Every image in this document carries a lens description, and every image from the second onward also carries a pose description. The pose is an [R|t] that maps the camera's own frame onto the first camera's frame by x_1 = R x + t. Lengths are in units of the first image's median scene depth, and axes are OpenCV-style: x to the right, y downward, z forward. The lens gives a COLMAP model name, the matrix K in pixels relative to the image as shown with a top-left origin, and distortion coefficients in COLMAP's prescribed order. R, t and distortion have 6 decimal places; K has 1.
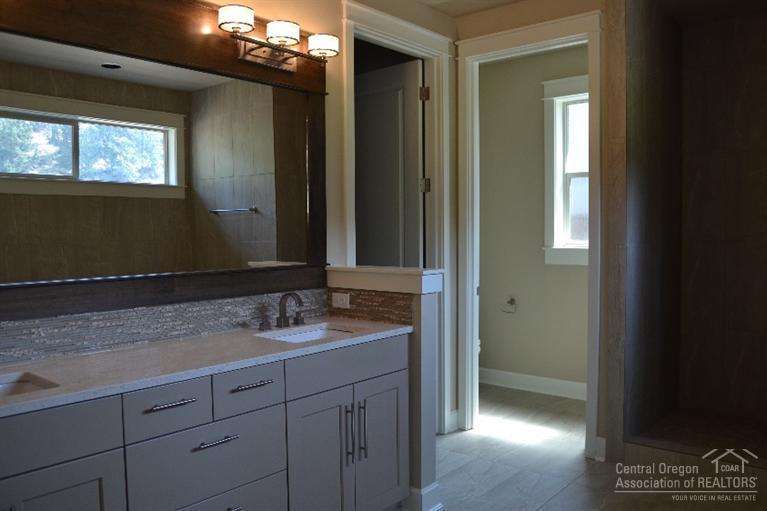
lens RADIAL K [[621.0, 0, 383.5], [0, 621.0, 255.5], [0, 0, 1]] dist [-0.067200, -0.000991]
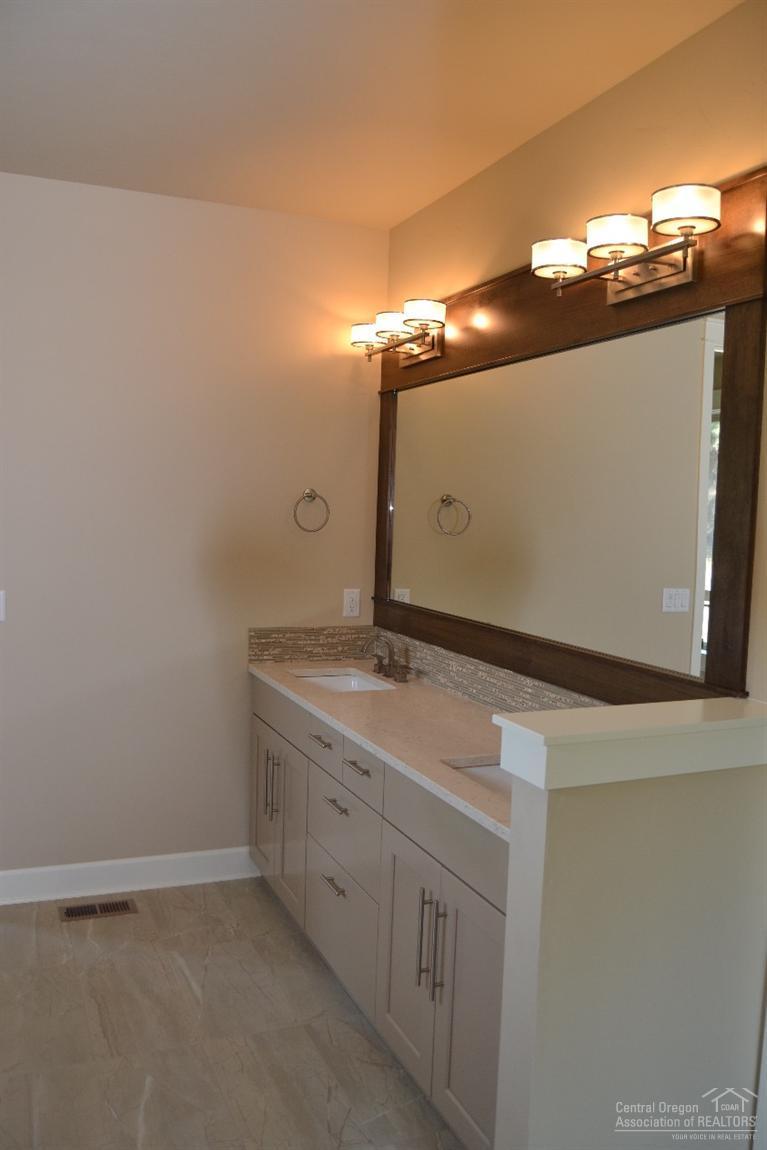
lens RADIAL K [[931.2, 0, 383.5], [0, 931.2, 575.0], [0, 0, 1]] dist [-0.067200, -0.000991]
pose [[-0.448718, 0.057455, -0.891825, 0.733029], [-0.073454, 0.992183, 0.100879, -0.144990], [0.890649, 0.110775, -0.440990, 1.328123]]
